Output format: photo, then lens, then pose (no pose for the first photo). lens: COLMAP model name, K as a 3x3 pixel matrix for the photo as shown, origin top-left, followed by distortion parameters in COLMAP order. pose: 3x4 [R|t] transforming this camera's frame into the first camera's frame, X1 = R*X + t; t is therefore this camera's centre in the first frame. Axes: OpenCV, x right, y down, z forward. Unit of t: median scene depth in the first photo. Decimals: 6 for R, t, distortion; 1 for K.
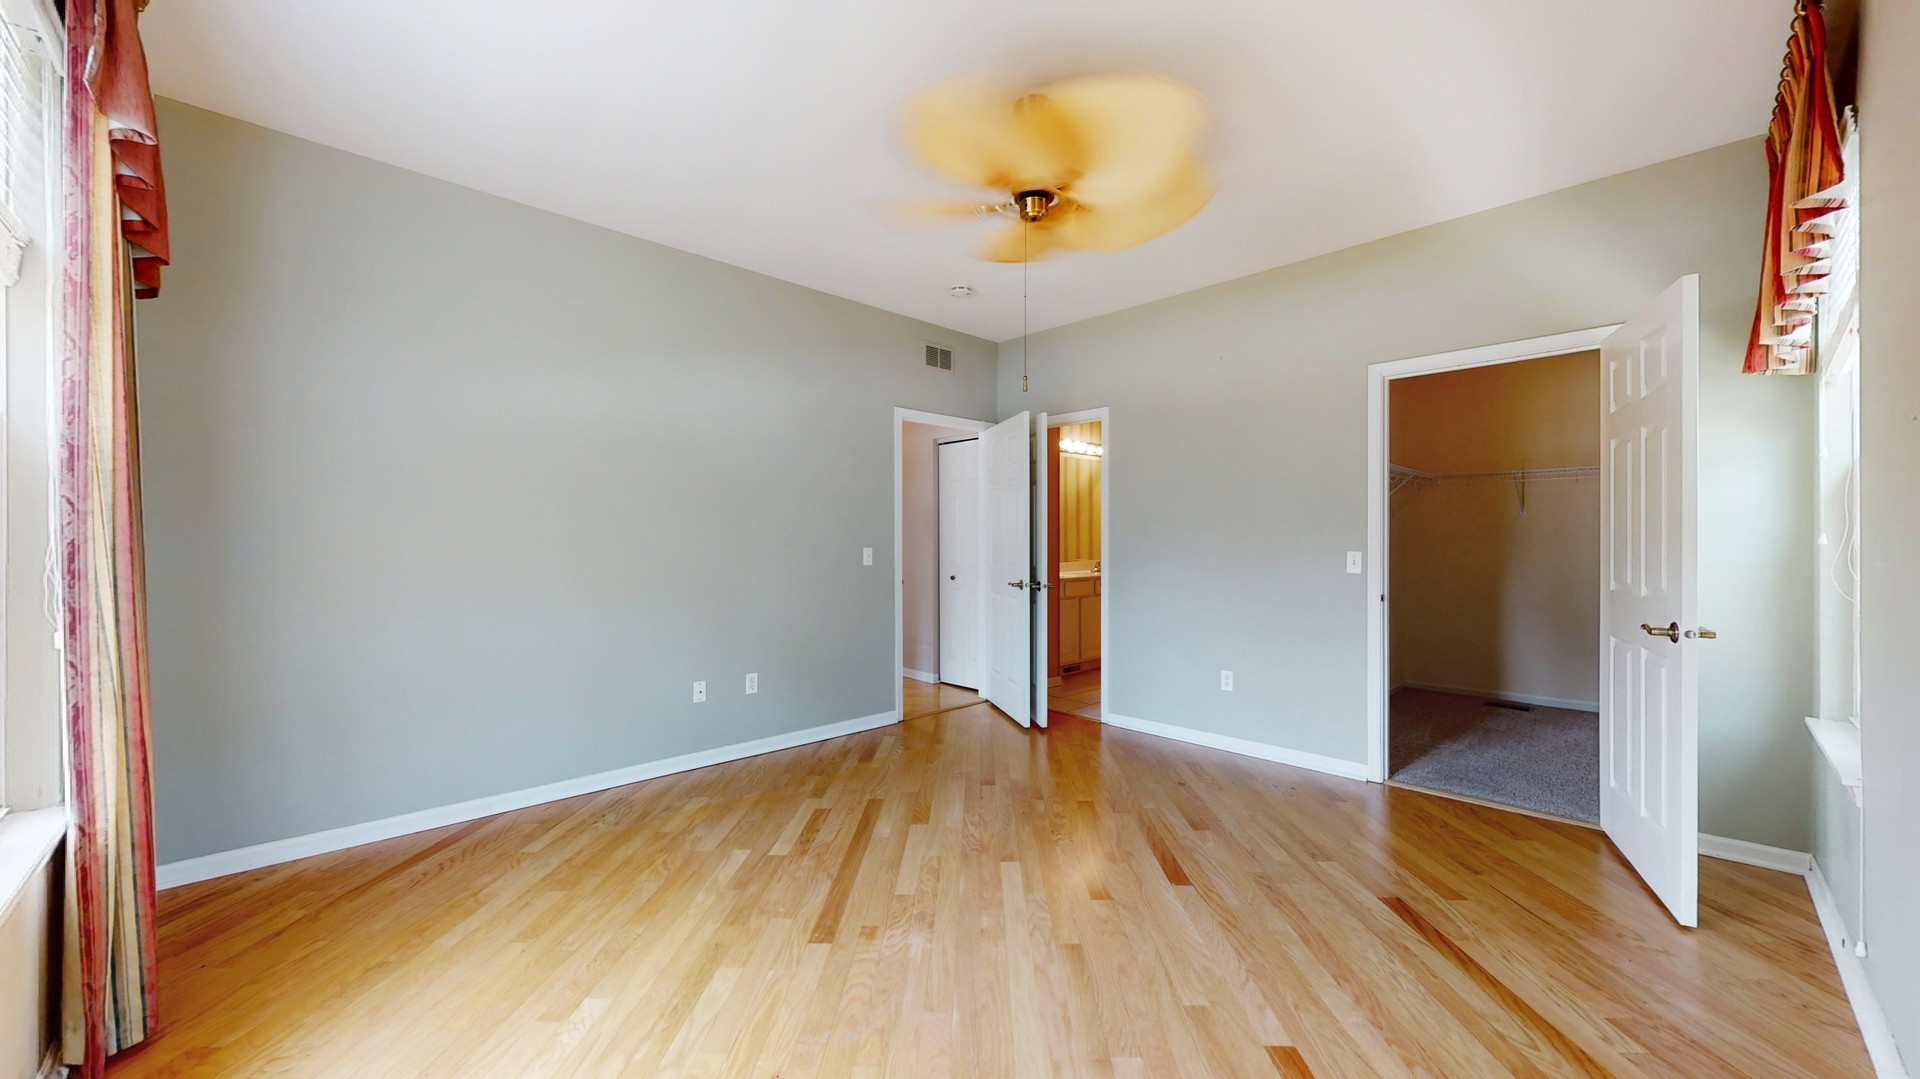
lens RADIAL K [[704.7, 0, 958.6], [0, 704.7, 539.8], [0, 0, 1]] dist [0.000127, -0.000028]
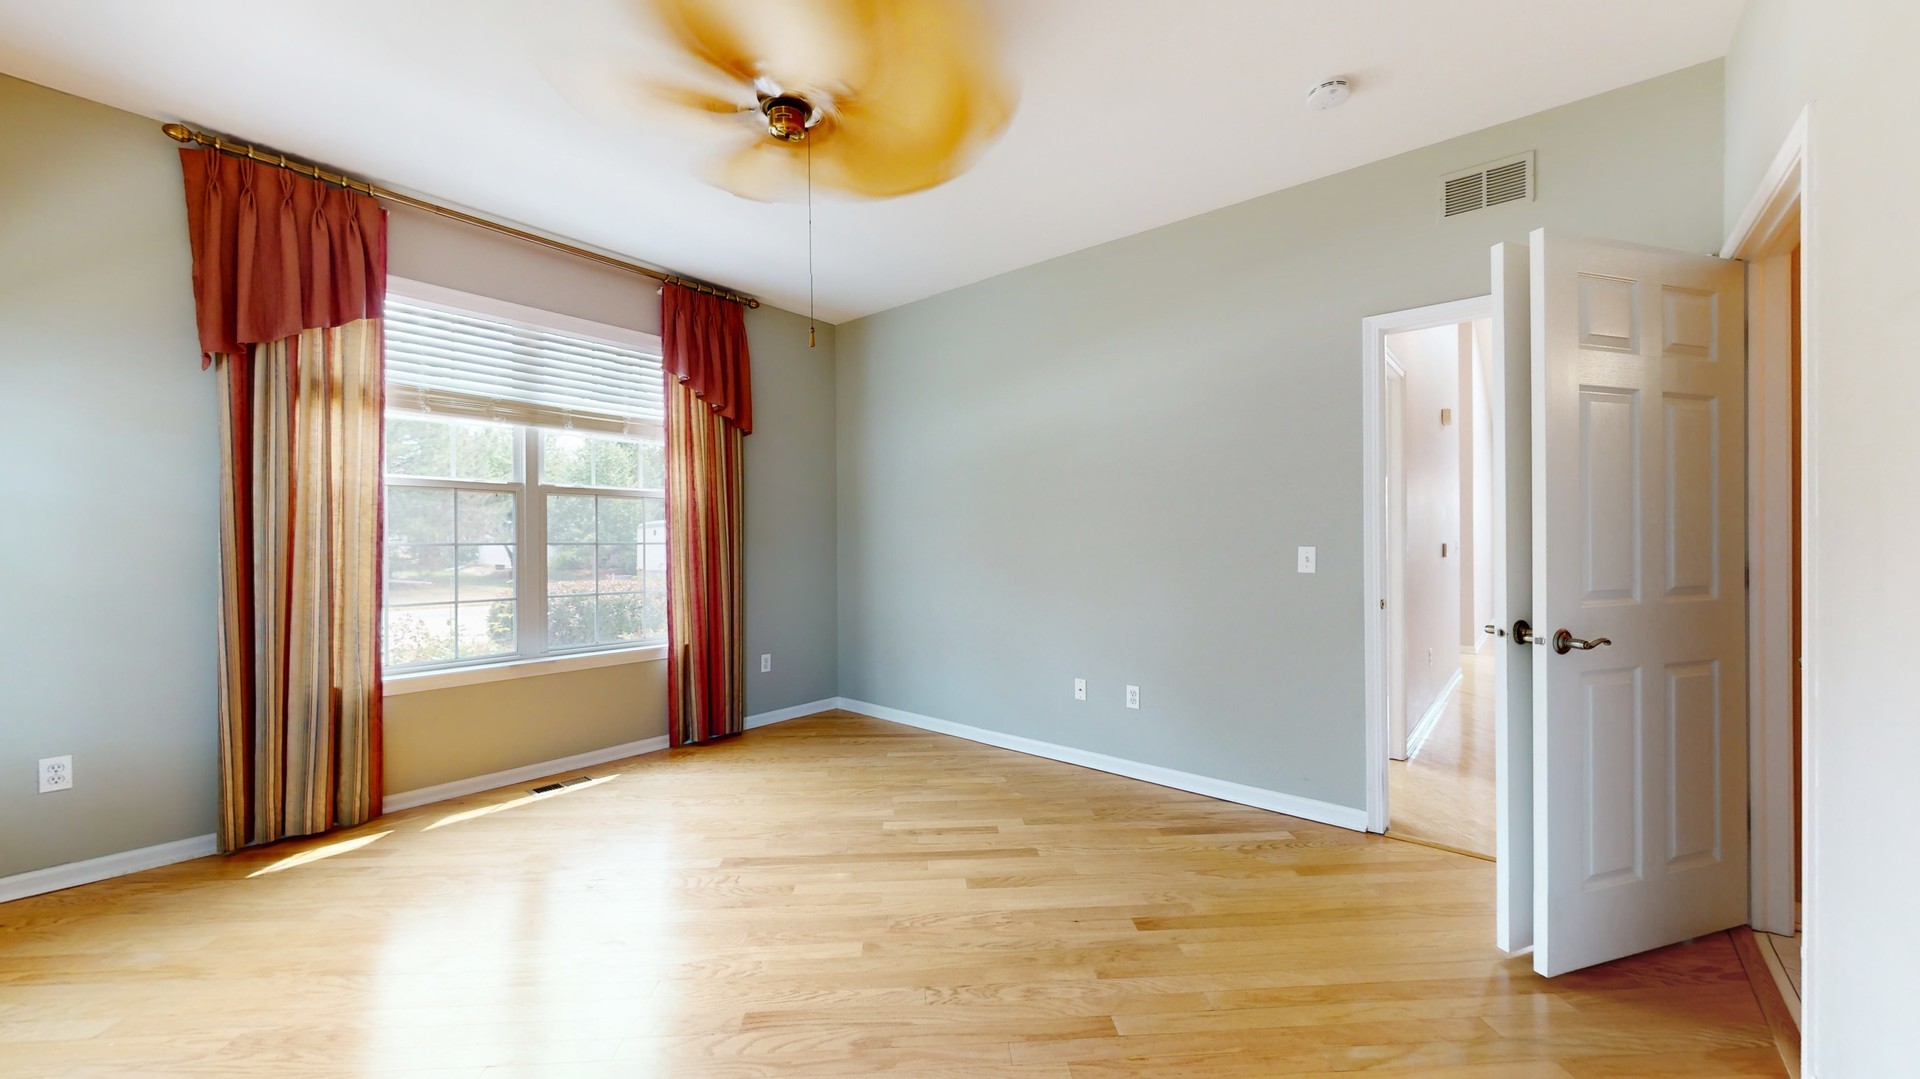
lens RADIAL K [[704.7, 0, 958.6], [0, 704.7, 539.8], [0, 0, 1]] dist [0.000127, -0.000028]
pose [[0.089684, -0.004880, -0.995958, 0.658557], [0.006160, 0.999972, -0.004345, 0.007020], [0.995951, -0.005746, 0.089711, 0.792681]]
